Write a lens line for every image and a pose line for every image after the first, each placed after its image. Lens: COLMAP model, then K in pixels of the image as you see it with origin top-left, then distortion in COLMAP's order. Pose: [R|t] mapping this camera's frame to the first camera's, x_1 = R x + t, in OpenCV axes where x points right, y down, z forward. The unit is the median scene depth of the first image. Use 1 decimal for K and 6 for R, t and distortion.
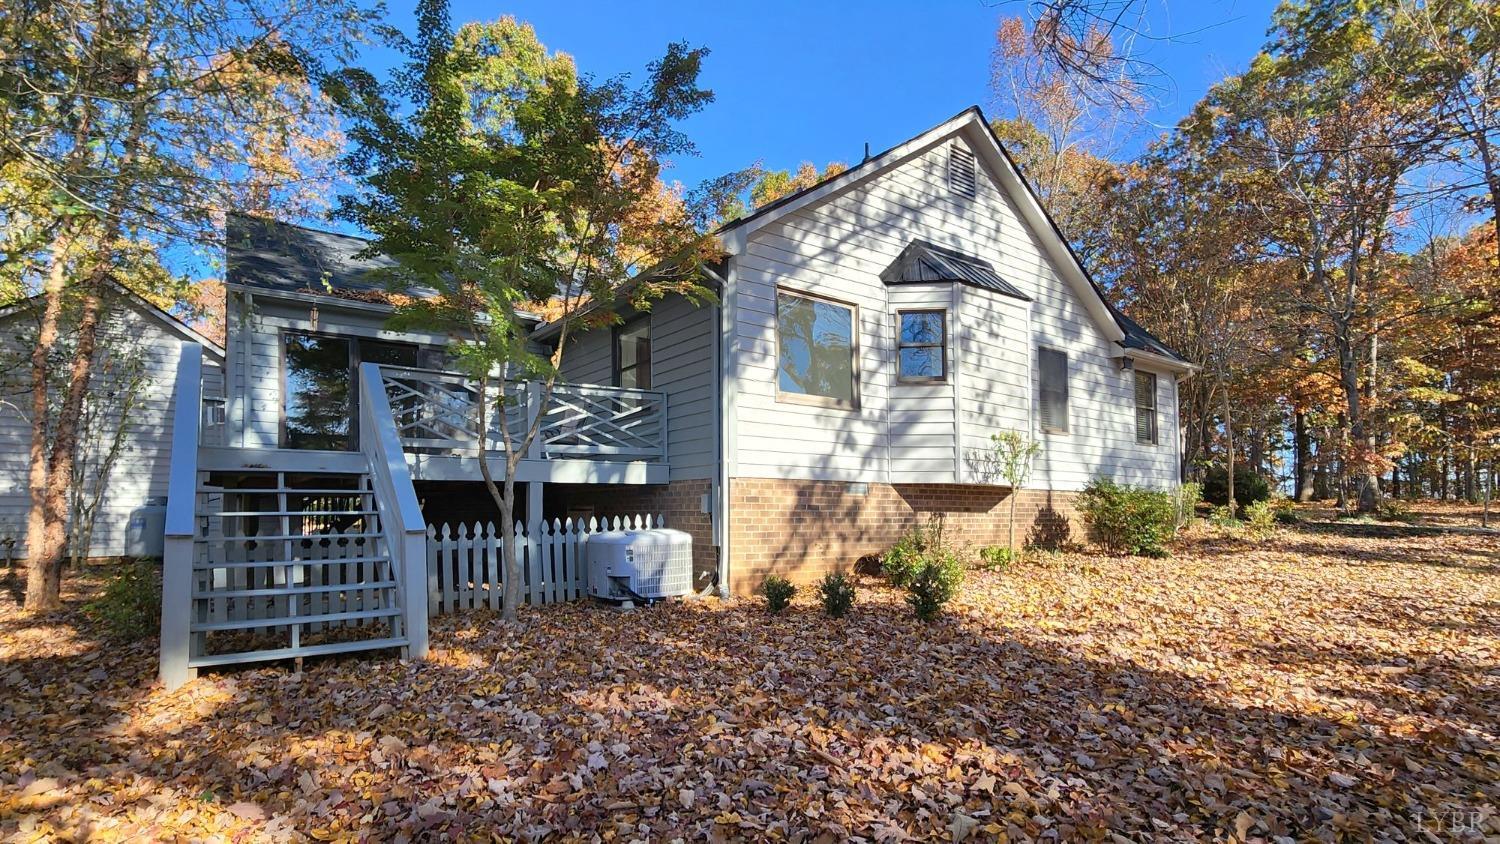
lens RADIAL K [[543.1, 0, 749.3], [0, 543.1, 411.8], [0, 0, 1]] dist [-0.000372, 0.000002]
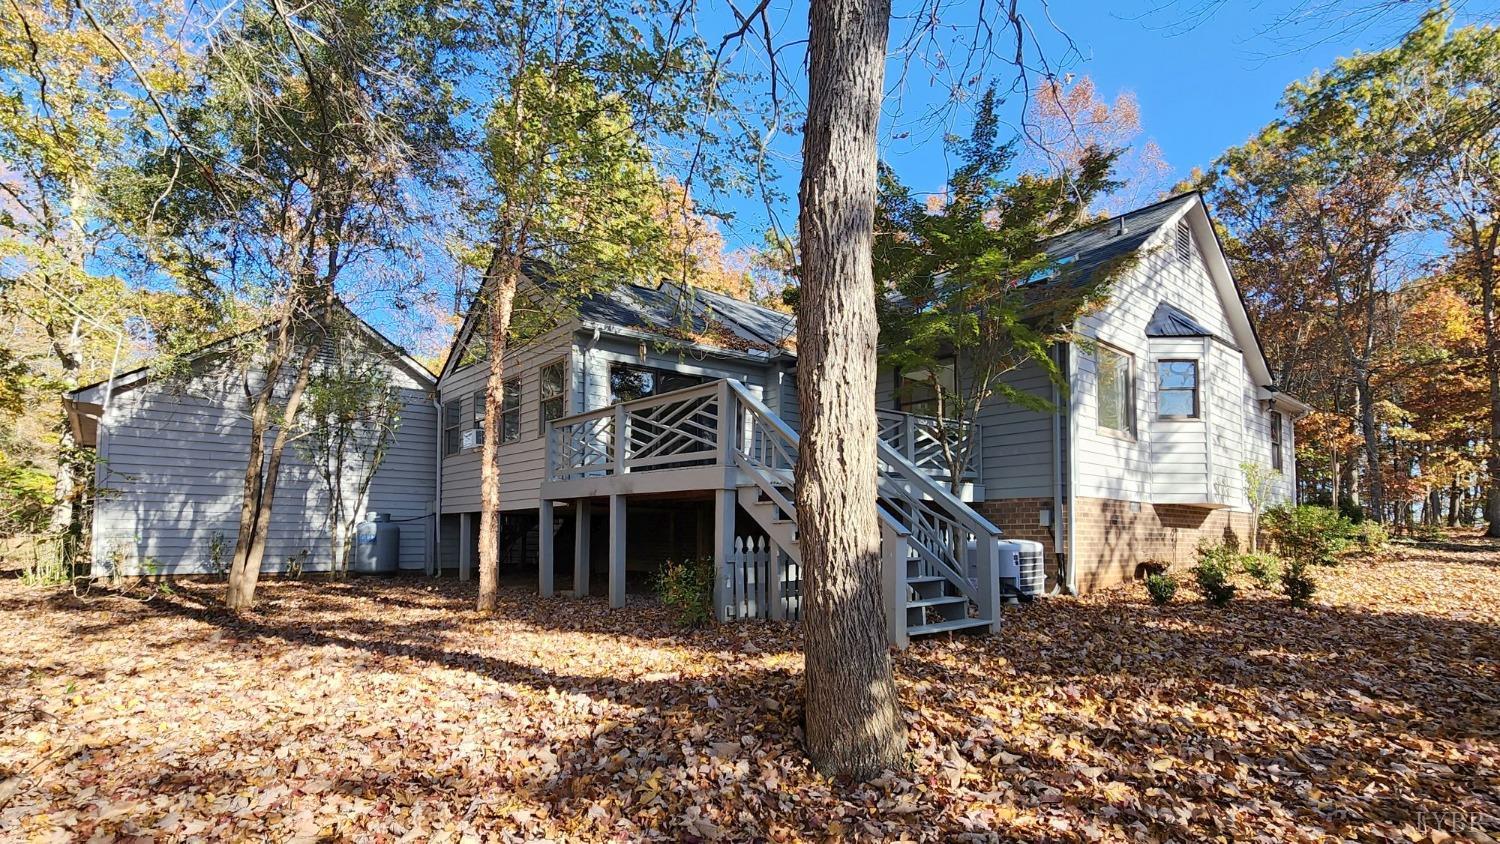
lens RADIAL K [[543.1, 0, 750.2], [0, 543.1, 433.2], [0, 0, 1]] dist [-0.000372, 0.000002]
pose [[0.997693, 0.014535, 0.066319, -0.707658], [-0.013633, 0.999809, -0.014035, 0.006749], [-0.066510, 0.013098, 0.997700, -0.138698]]
